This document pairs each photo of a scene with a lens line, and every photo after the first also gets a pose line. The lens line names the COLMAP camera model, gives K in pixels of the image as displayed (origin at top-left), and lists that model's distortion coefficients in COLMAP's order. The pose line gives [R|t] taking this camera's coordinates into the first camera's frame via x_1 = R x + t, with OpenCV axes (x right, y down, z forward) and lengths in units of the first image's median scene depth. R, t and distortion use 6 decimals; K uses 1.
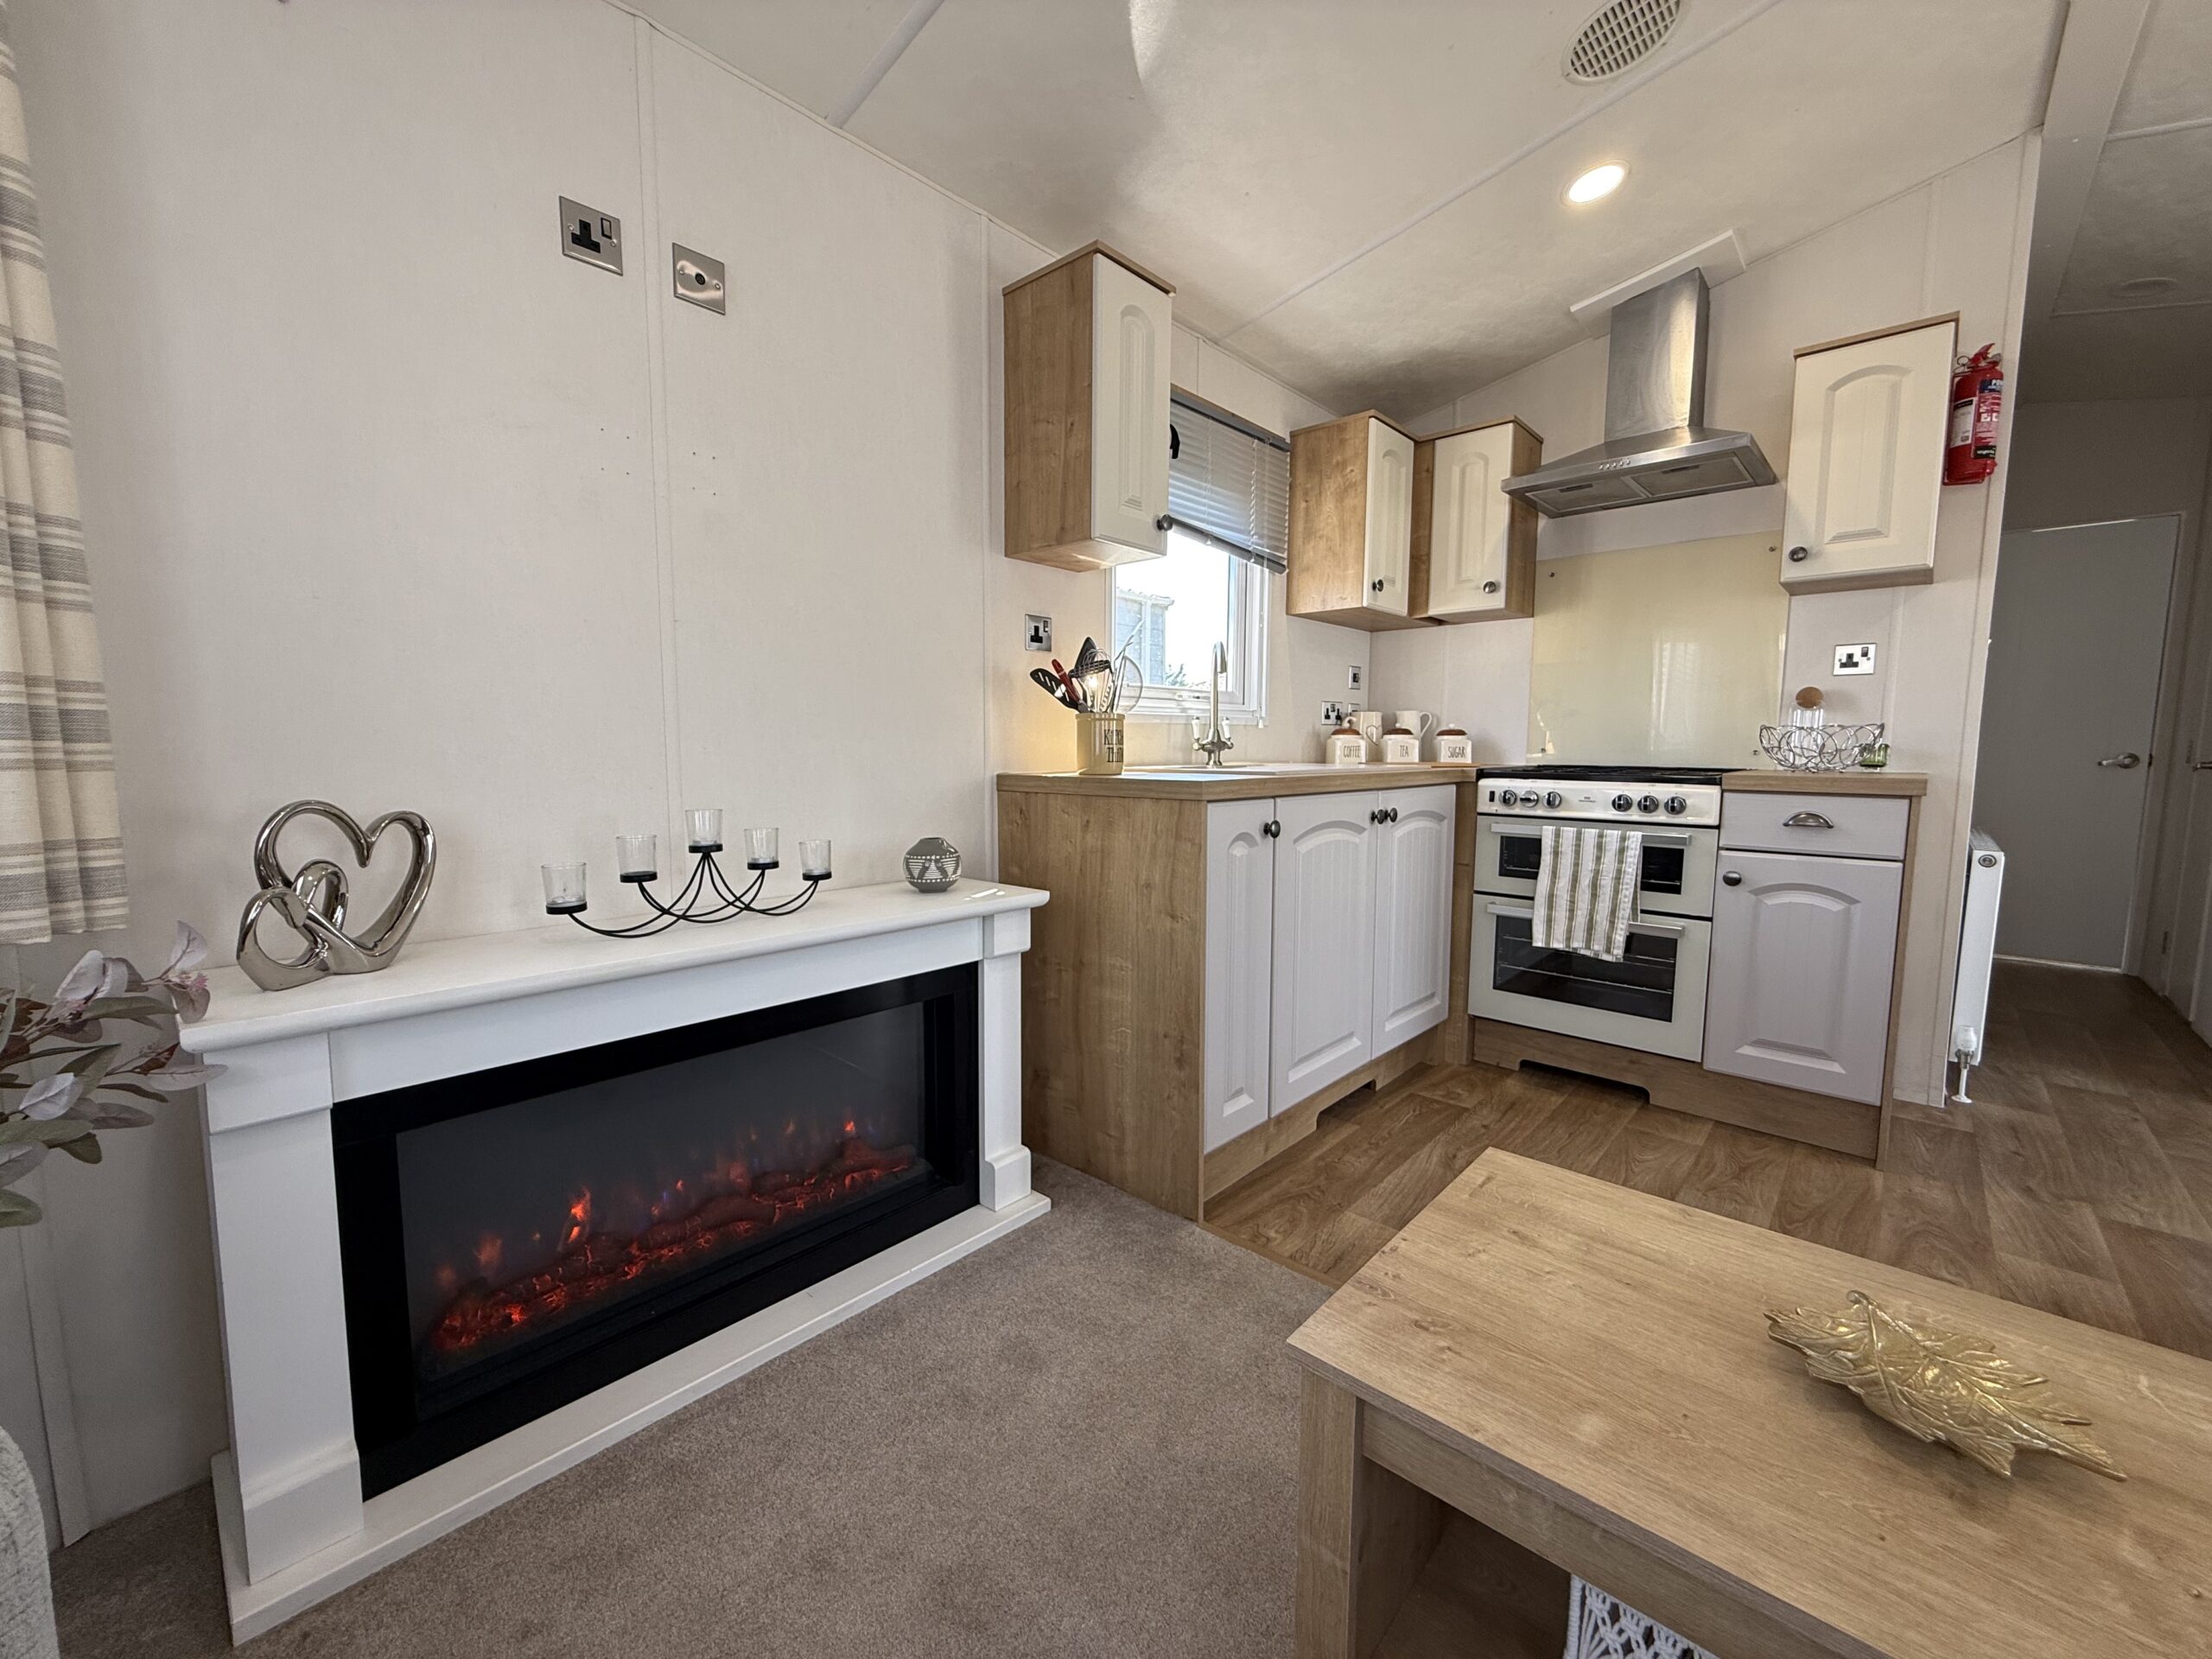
lens RADIAL K [[880.5, 0, 1092.3], [0, 880.5, 822.1], [0, 0, 1]] dist [-0.023637, 0.000701]
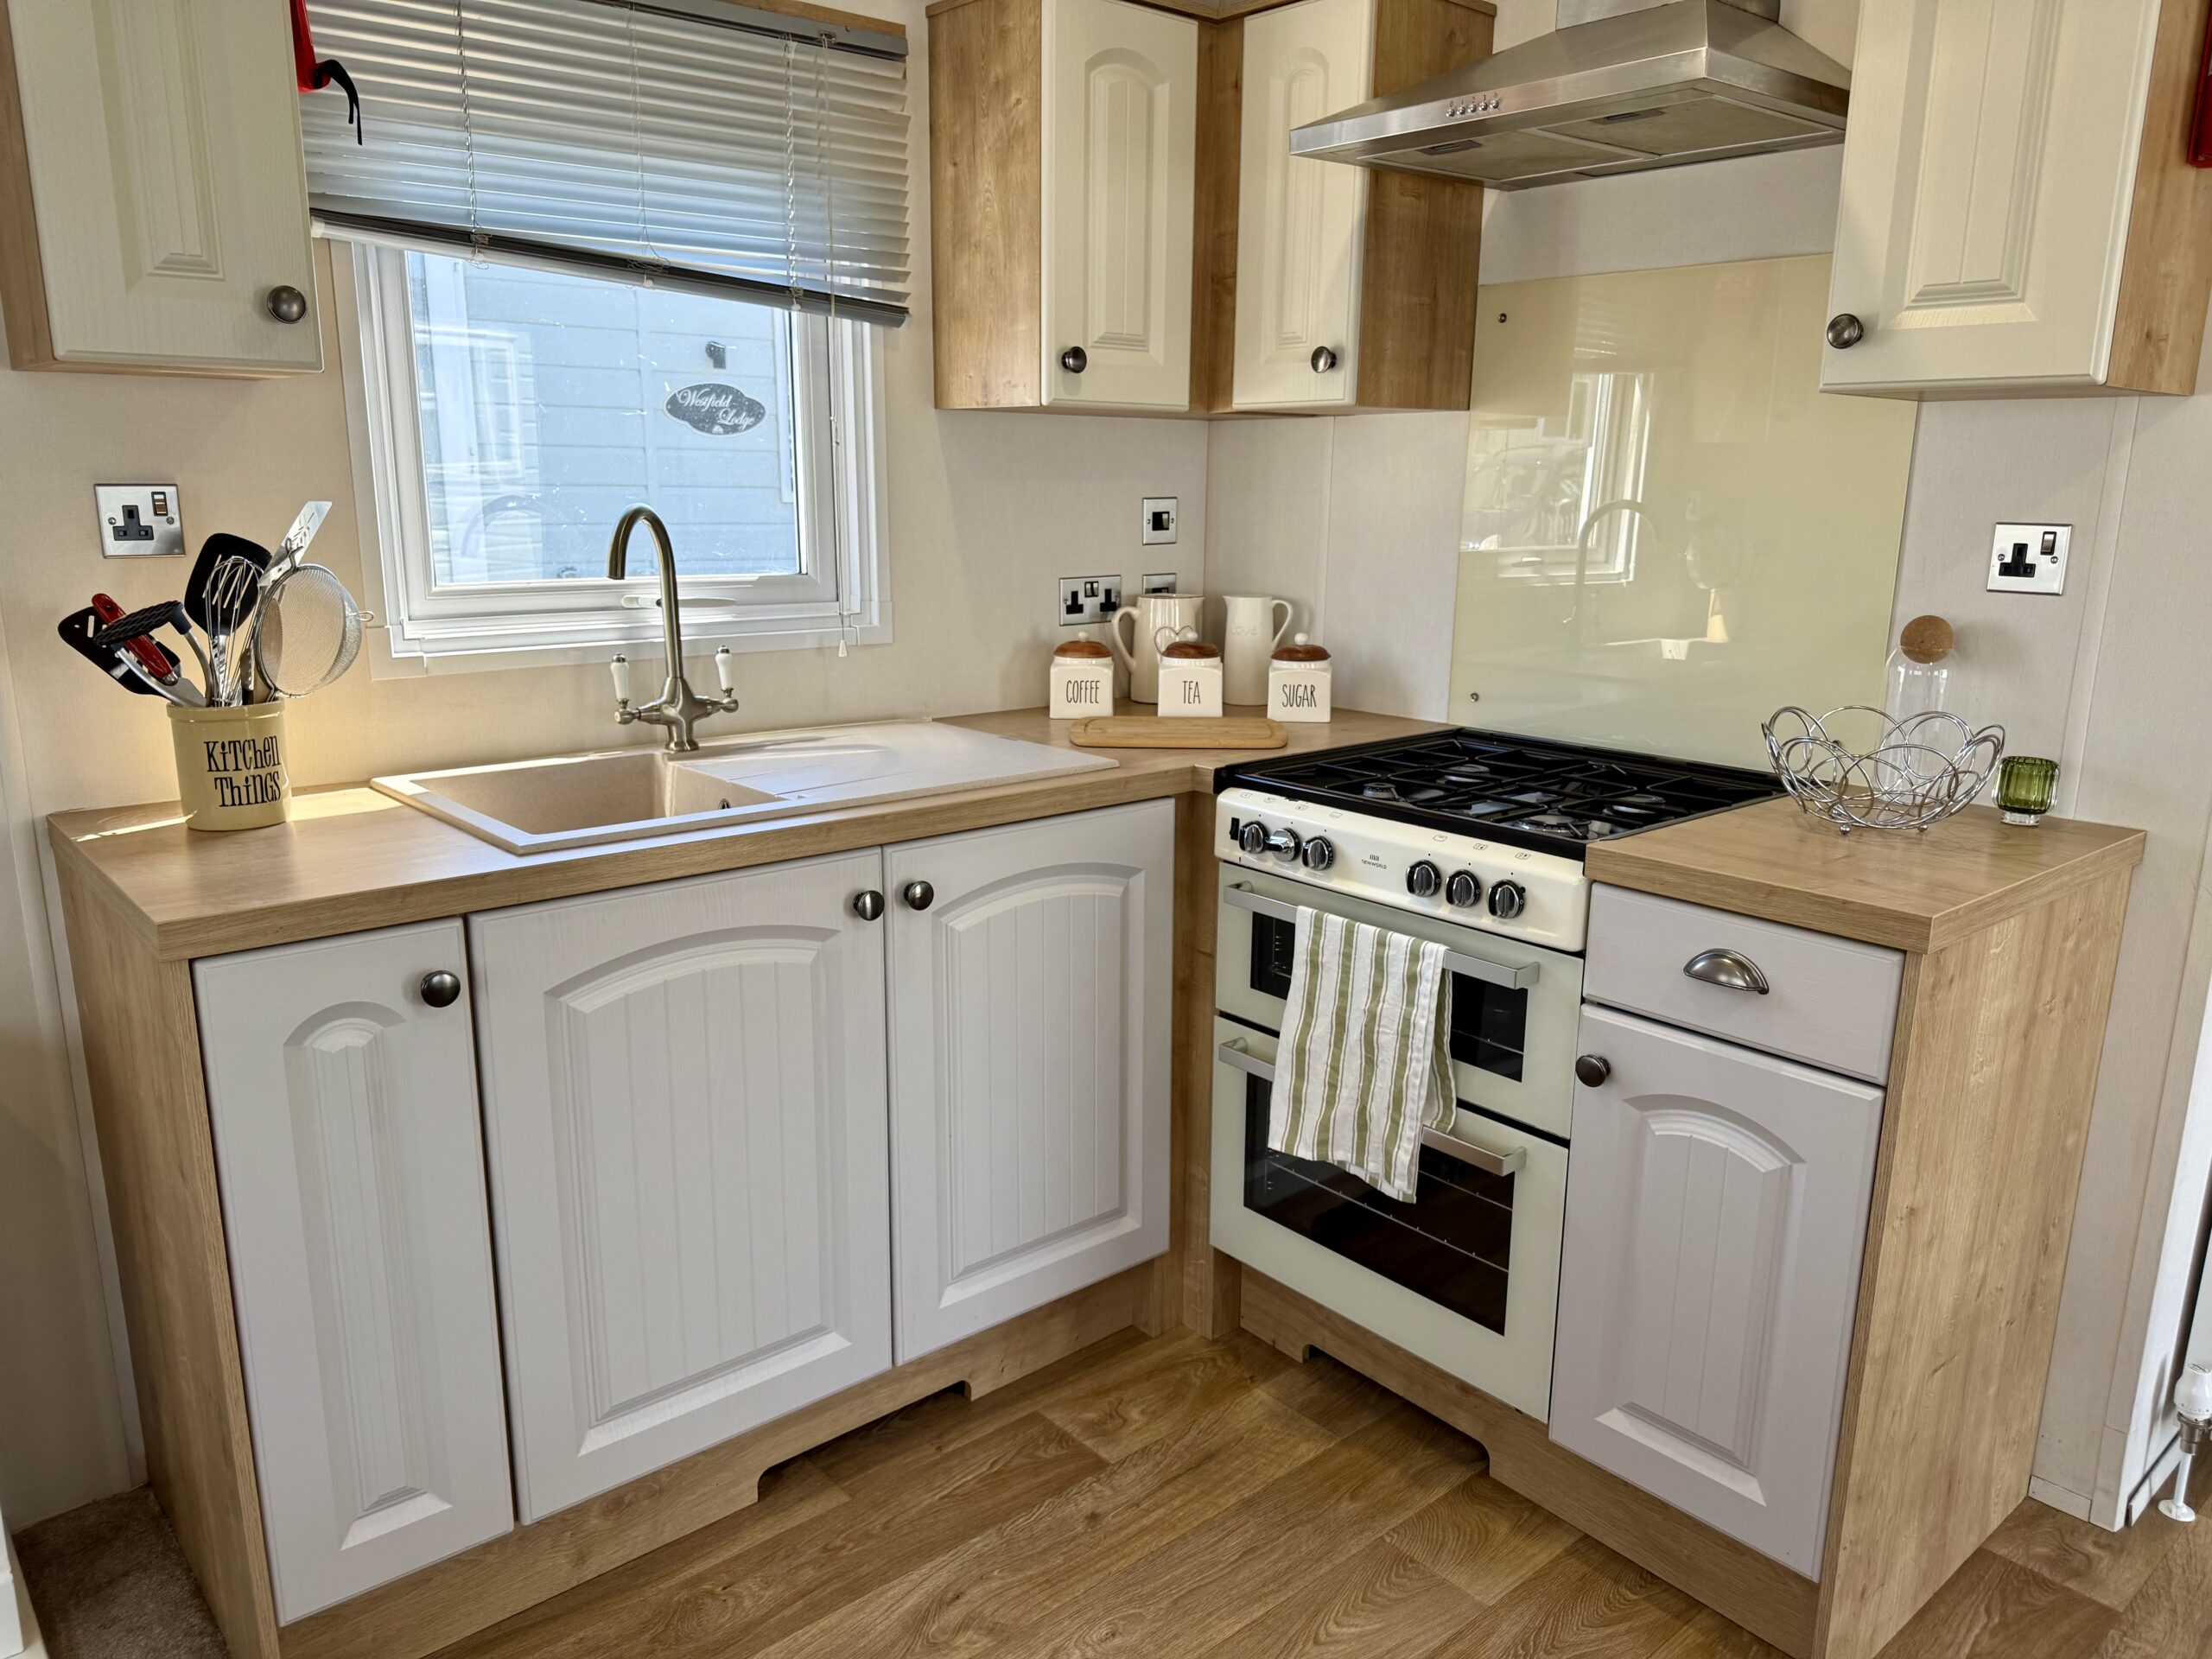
lens RADIAL K [[1585.0, 0, 1108.7], [0, 1585.0, 836.1], [0, 0, 1]] dist [0.036829, -0.049273]
pose [[0.996259, 0.027321, -0.081983, 0.491579], [-0.016212, 0.990953, 0.133227, -0.150321], [0.084882, -0.131400, 0.987689, 0.140784]]
